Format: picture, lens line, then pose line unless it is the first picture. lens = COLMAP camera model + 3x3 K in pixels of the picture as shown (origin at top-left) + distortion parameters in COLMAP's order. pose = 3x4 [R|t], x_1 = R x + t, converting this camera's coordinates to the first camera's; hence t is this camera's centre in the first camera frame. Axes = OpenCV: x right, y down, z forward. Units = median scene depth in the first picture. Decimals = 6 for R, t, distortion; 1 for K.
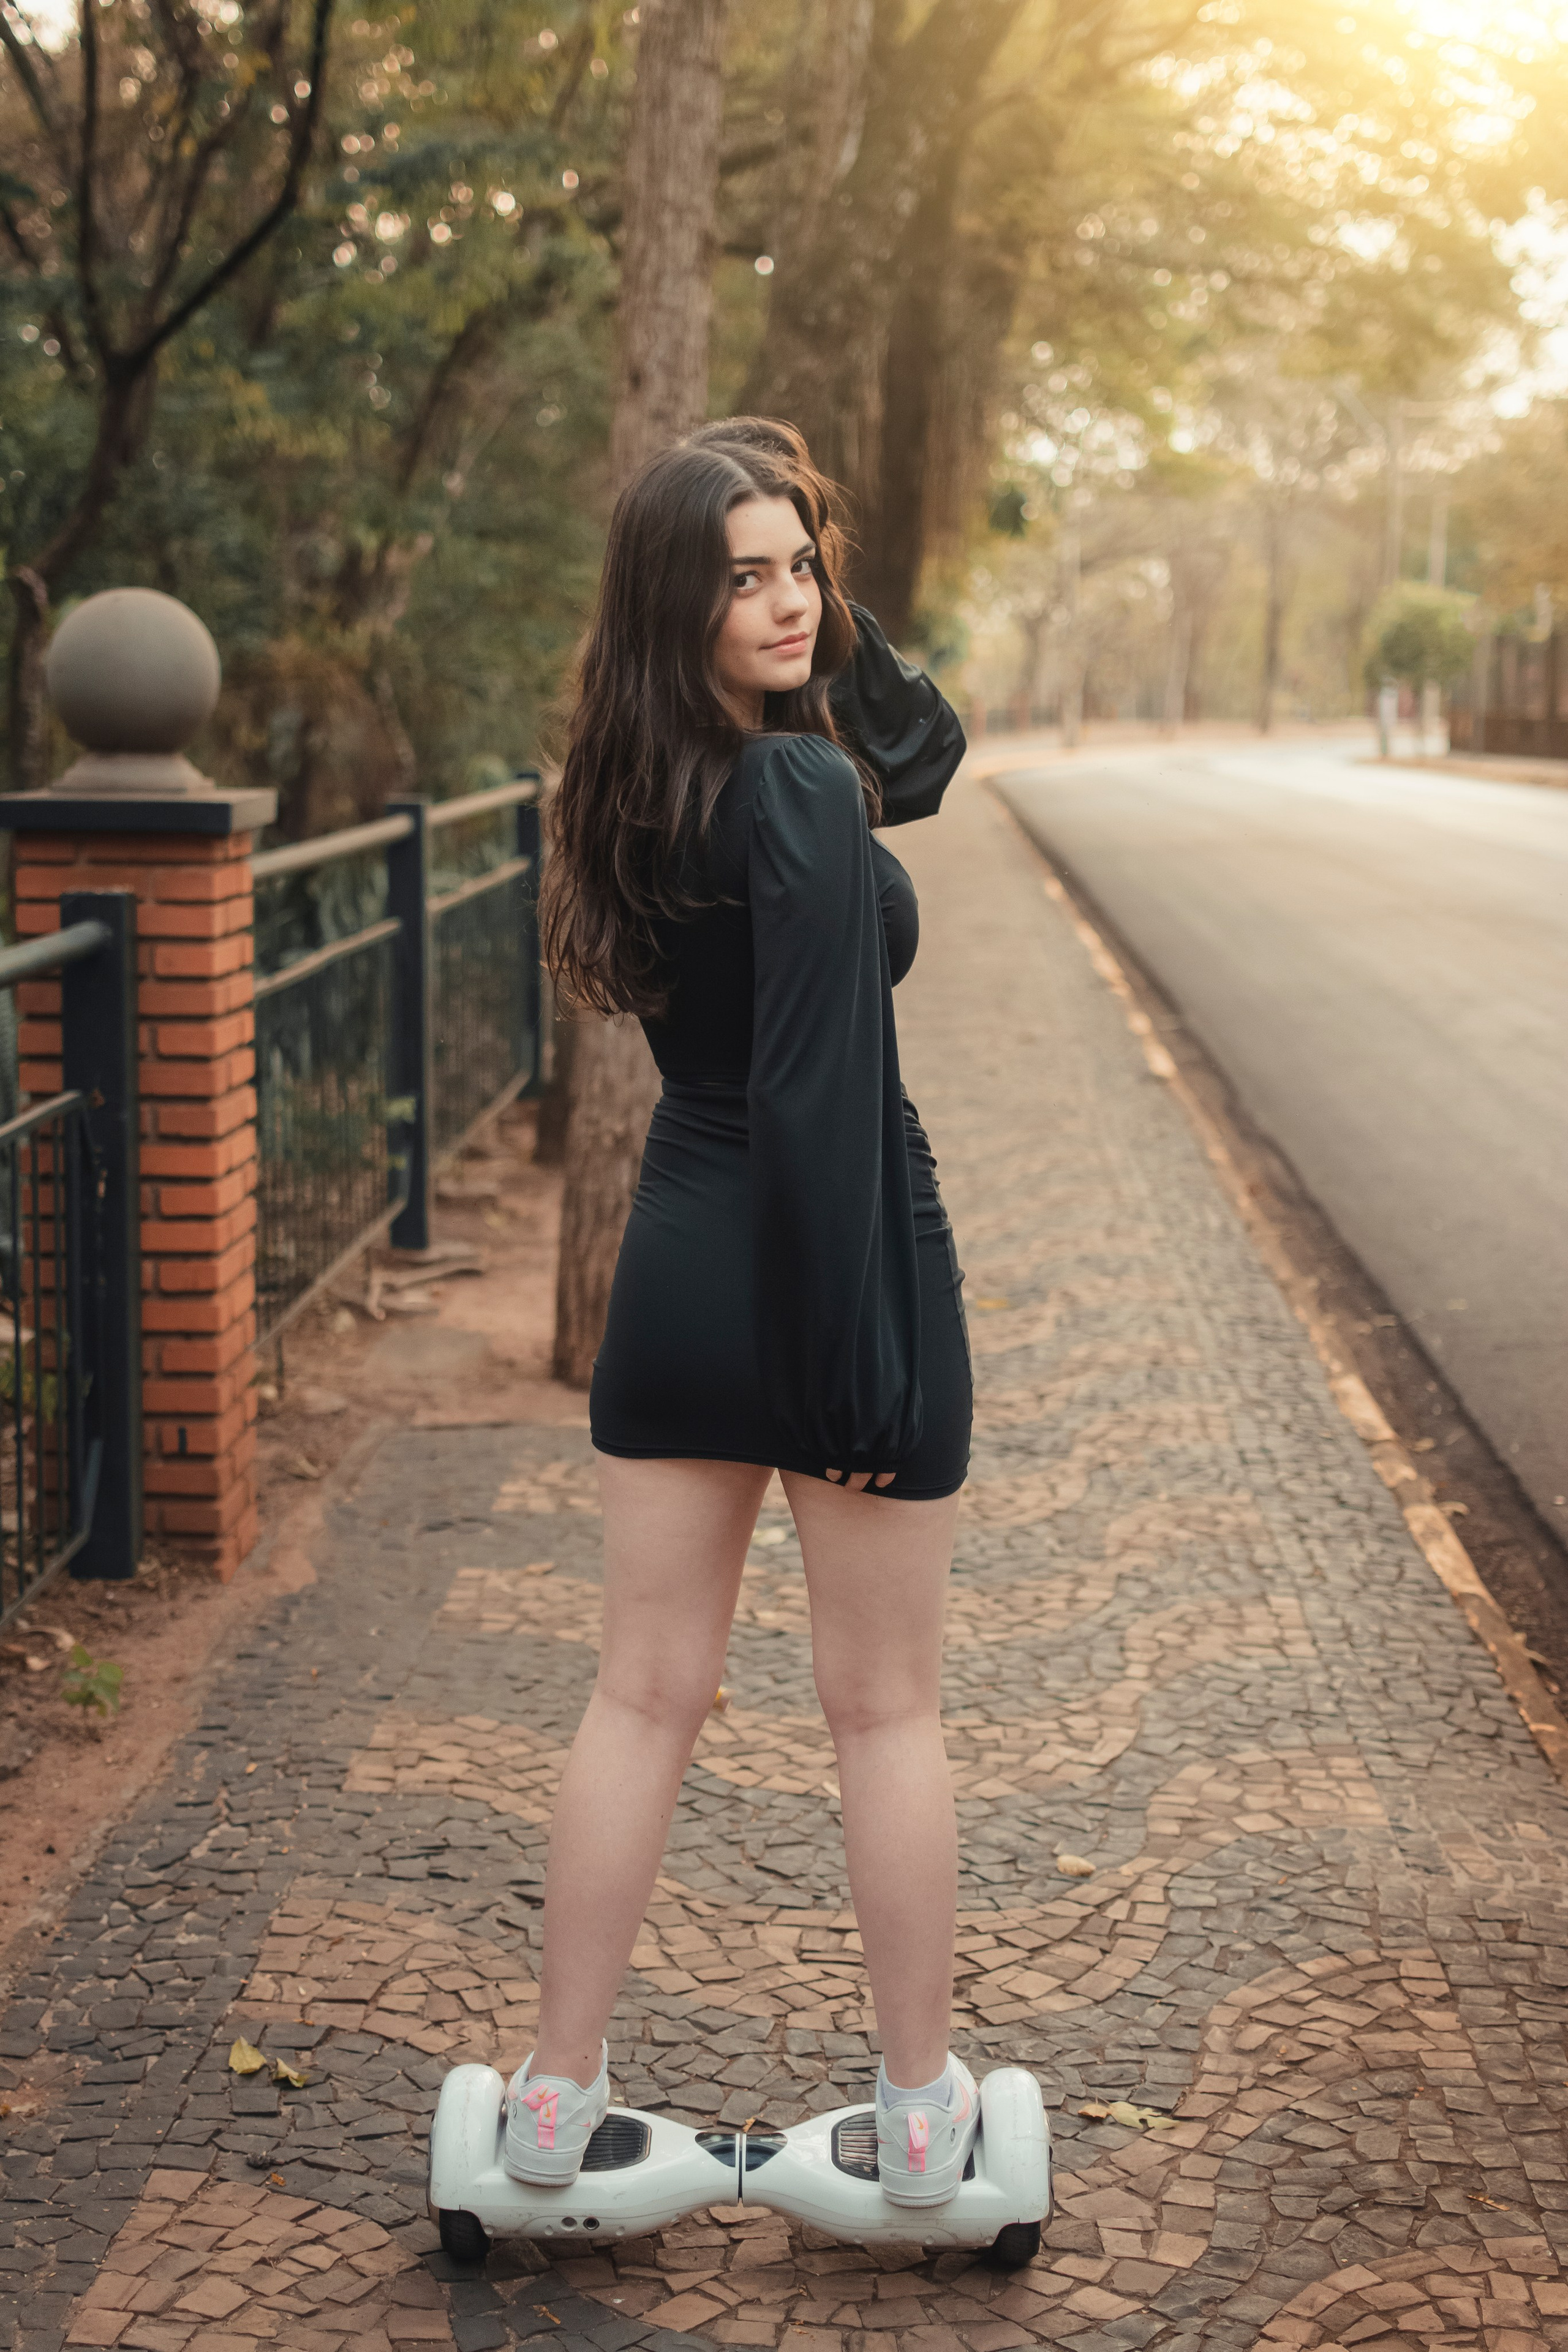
lens RADIAL K [[3569.0, 0, 776.1], [0, 3569.0, 1151.6], [0, 0, 1]] dist [0.017180, 0.007146]
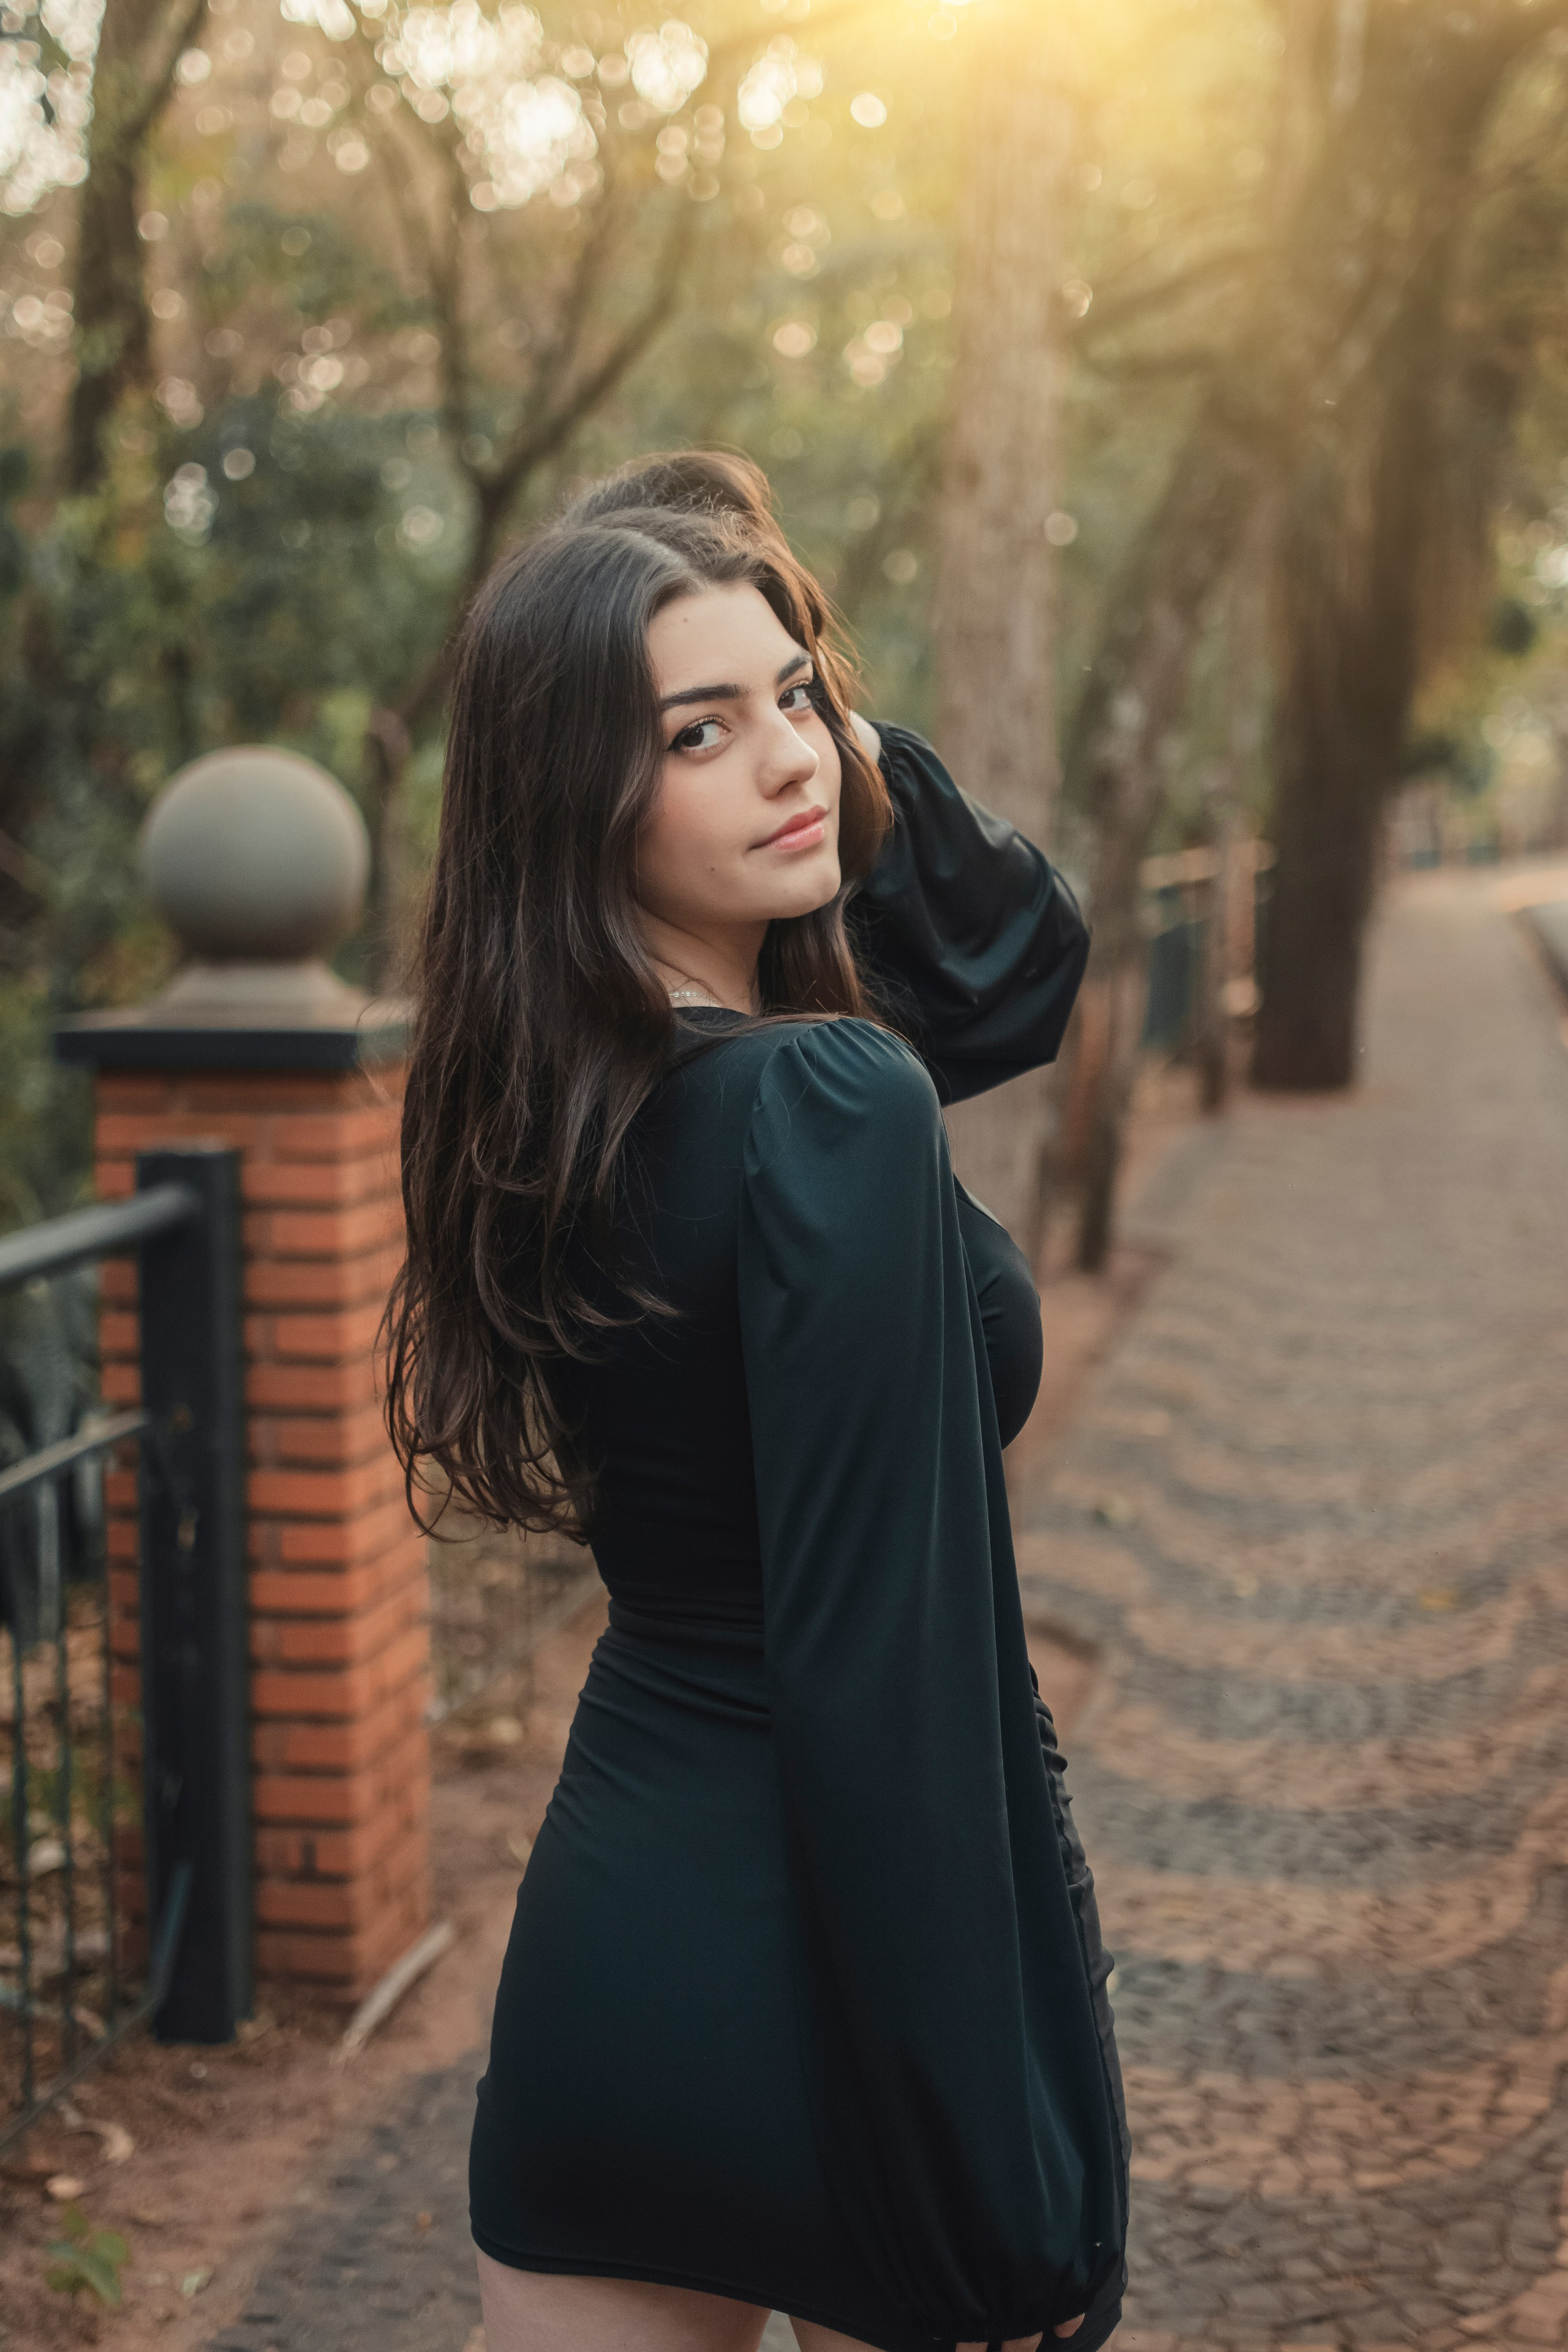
lens RADIAL K [[3513.0, 0, 791.3], [0, 3513.0, 1223.0], [0, 0, 1]] dist [0.084725, -0.063043]
pose [[0.988929, -0.001283, -0.148383, 0.059926], [-0.001479, 0.999828, -0.018505, -0.050561], [0.148381, 0.018519, 0.988757, 0.322884]]
